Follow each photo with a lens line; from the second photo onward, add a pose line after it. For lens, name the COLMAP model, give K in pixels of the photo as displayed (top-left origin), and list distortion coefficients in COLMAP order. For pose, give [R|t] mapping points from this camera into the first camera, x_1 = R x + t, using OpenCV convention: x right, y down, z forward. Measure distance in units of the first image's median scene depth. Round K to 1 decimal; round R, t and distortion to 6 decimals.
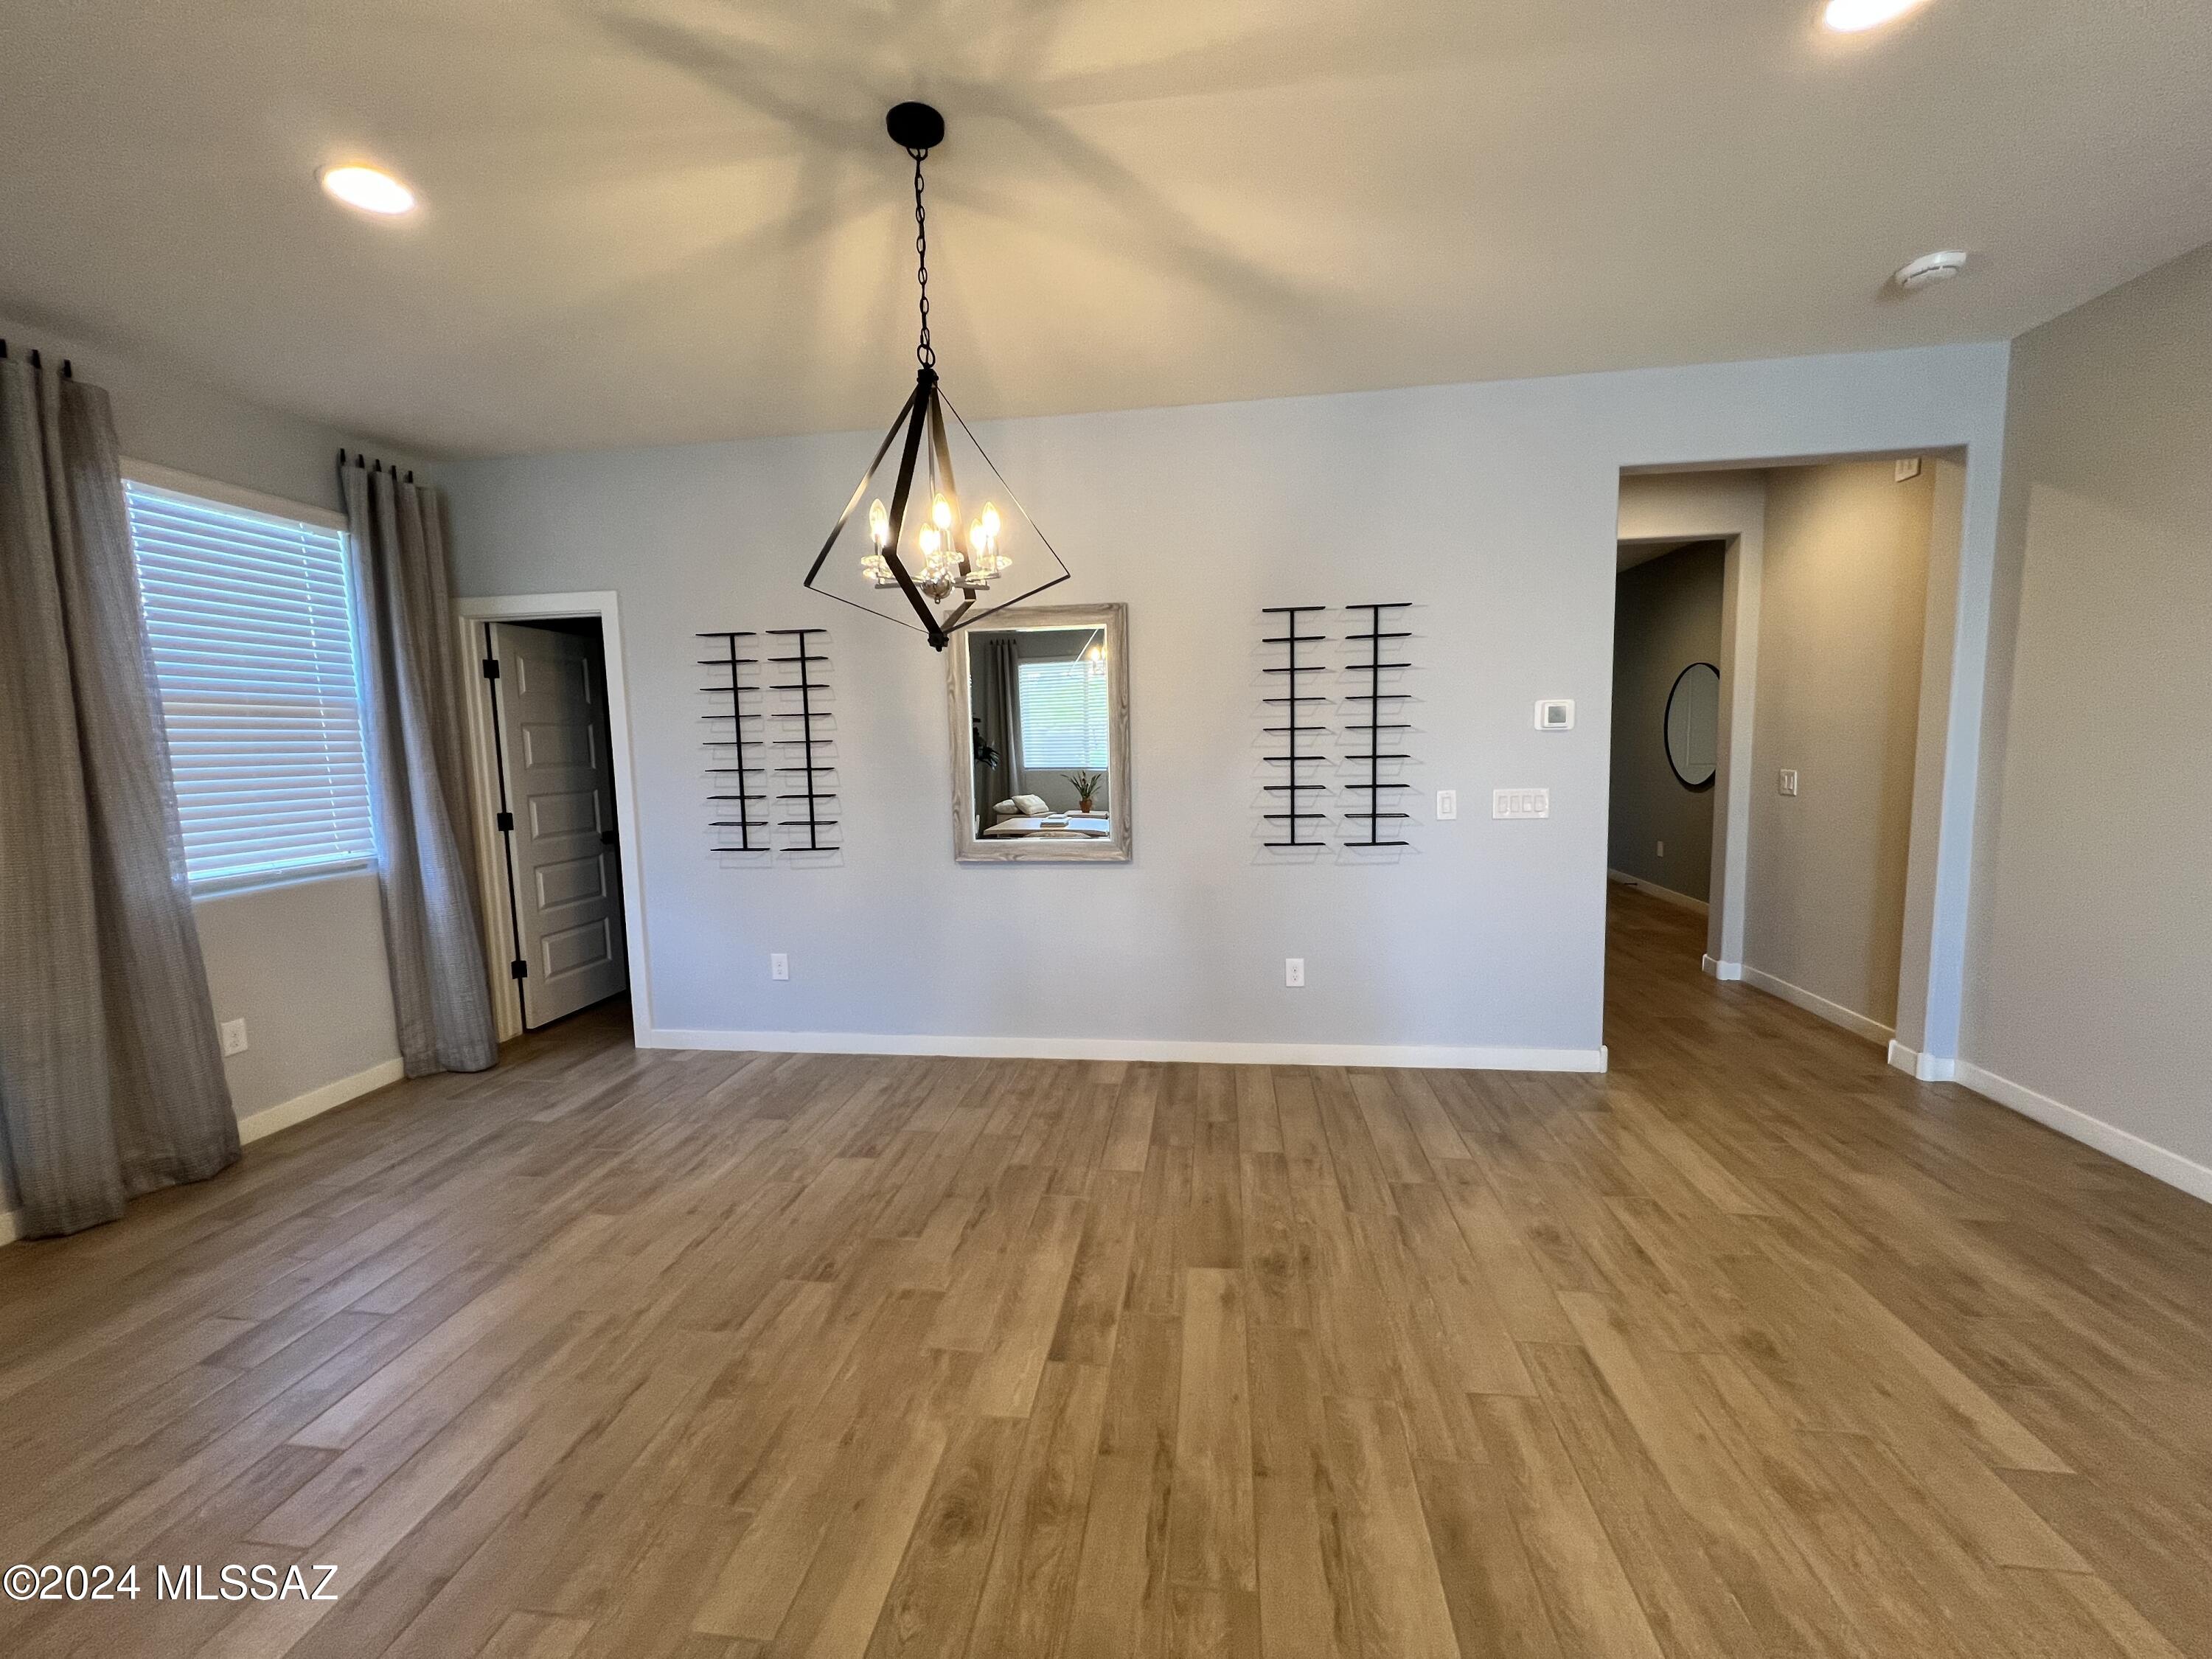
lens RADIAL K [[882.4, 0, 1106.2], [0, 882.4, 833.4], [0, 0, 1]] dist [-0.003676, 0.001043]
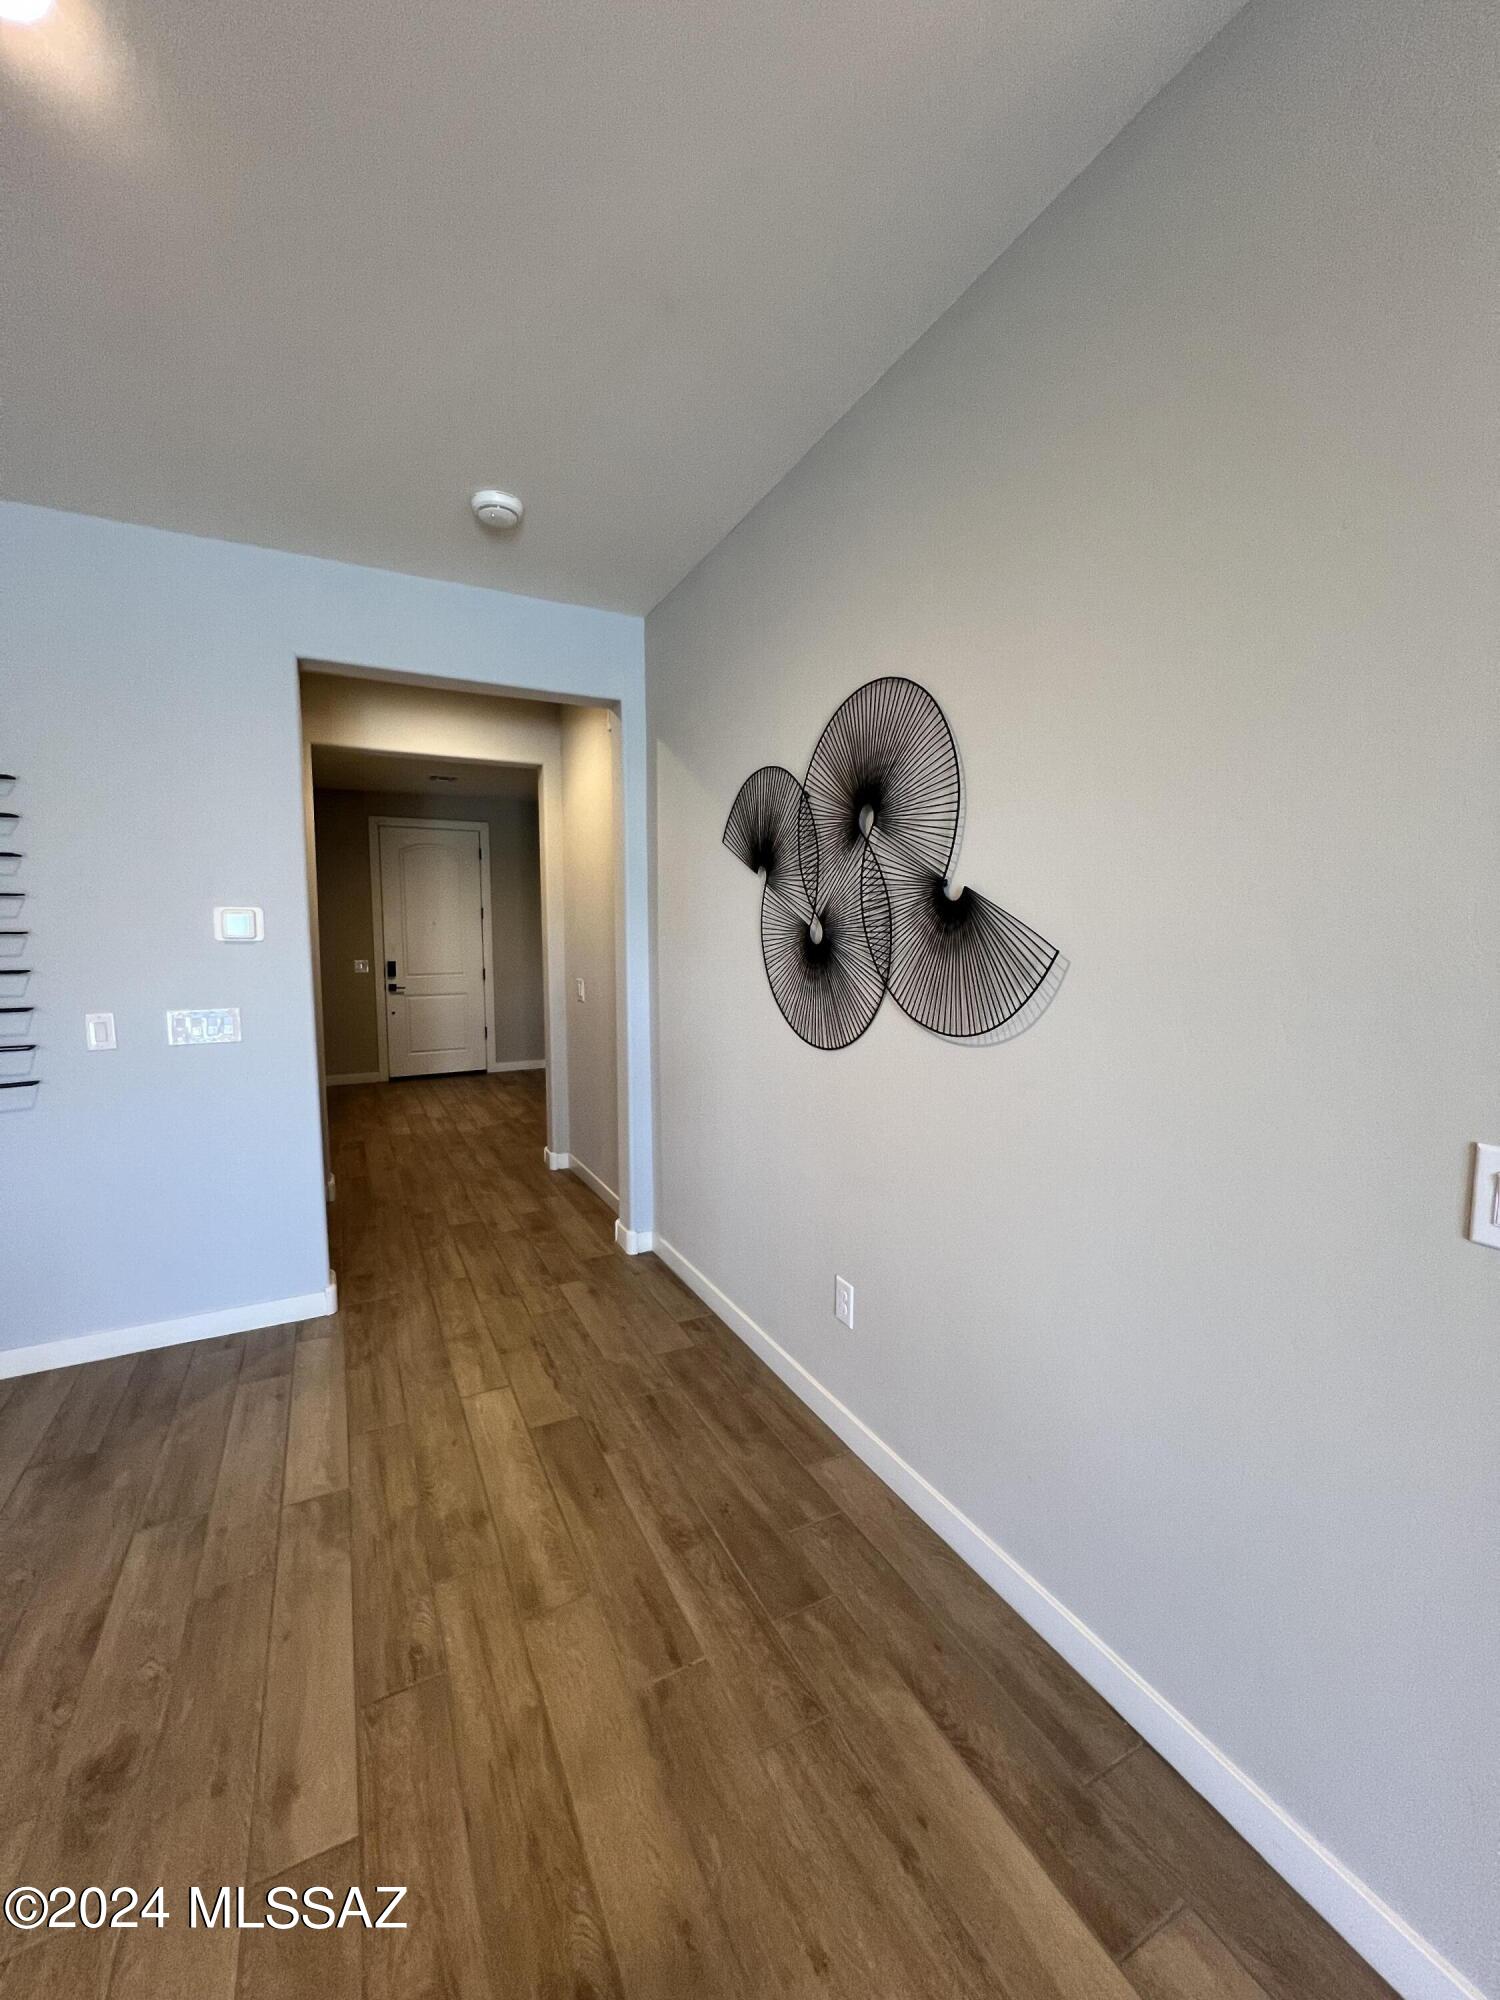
lens RADIAL K [[797.8, 0, 756.3], [0, 797.8, 995.5], [0, 0, 1]] dist [-0.003676, 0.001043]
pose [[0.825812, -0.033968, 0.562922, 0.533154], [0.052468, 0.998483, -0.016721, -0.025435], [-0.561500, 0.043344, 0.826341, 0.058831]]
